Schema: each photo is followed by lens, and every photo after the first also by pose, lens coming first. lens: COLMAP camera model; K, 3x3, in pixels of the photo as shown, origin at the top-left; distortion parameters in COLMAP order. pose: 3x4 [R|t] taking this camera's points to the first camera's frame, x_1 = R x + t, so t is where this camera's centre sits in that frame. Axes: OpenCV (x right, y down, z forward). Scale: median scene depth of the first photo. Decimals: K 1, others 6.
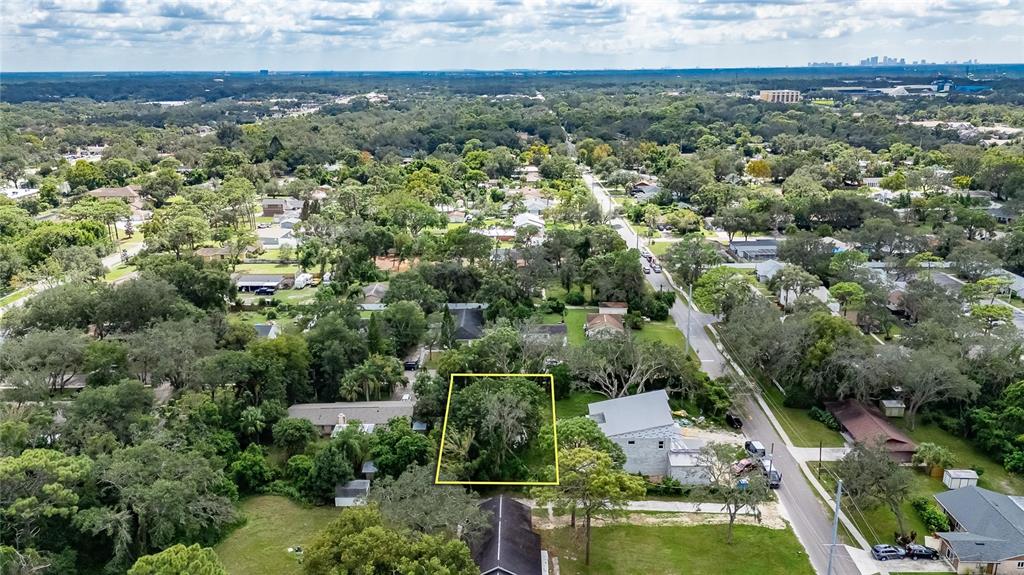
lens RADIAL K [[757.3, 0, 512.0], [0, 757.3, 287.5], [0, 0, 1]] dist [0.065267, -0.059387]
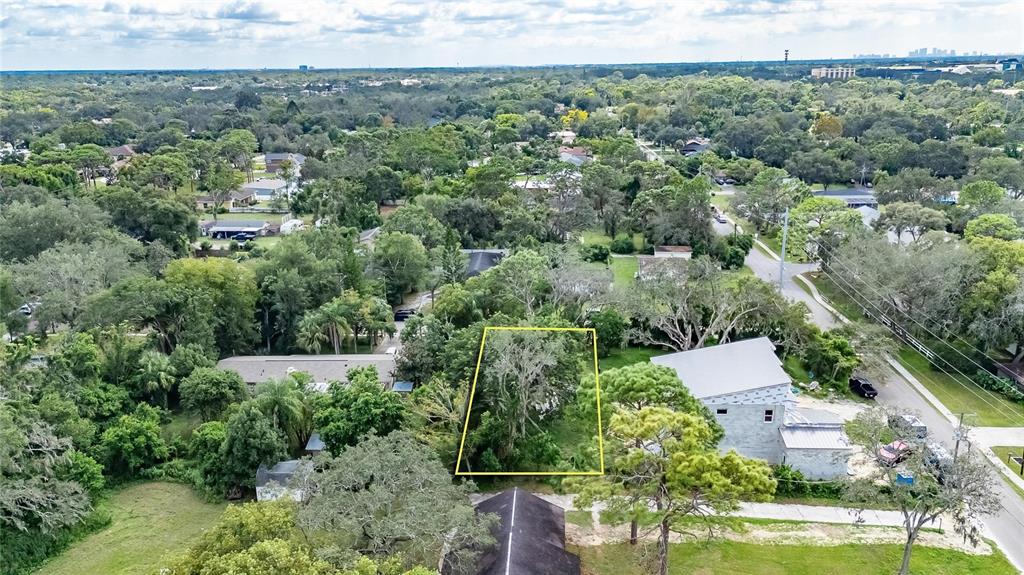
lens RADIAL K [[757.3, 0, 512.0], [0, 757.3, 287.5], [0, 0, 1]] dist [0.065267, -0.059387]
pose [[0.998882, 0.007410, -0.046688, 0.008053], [-0.007175, 0.999961, 0.005200, 0.085119], [0.046725, -0.004859, 0.998896, 0.305276]]
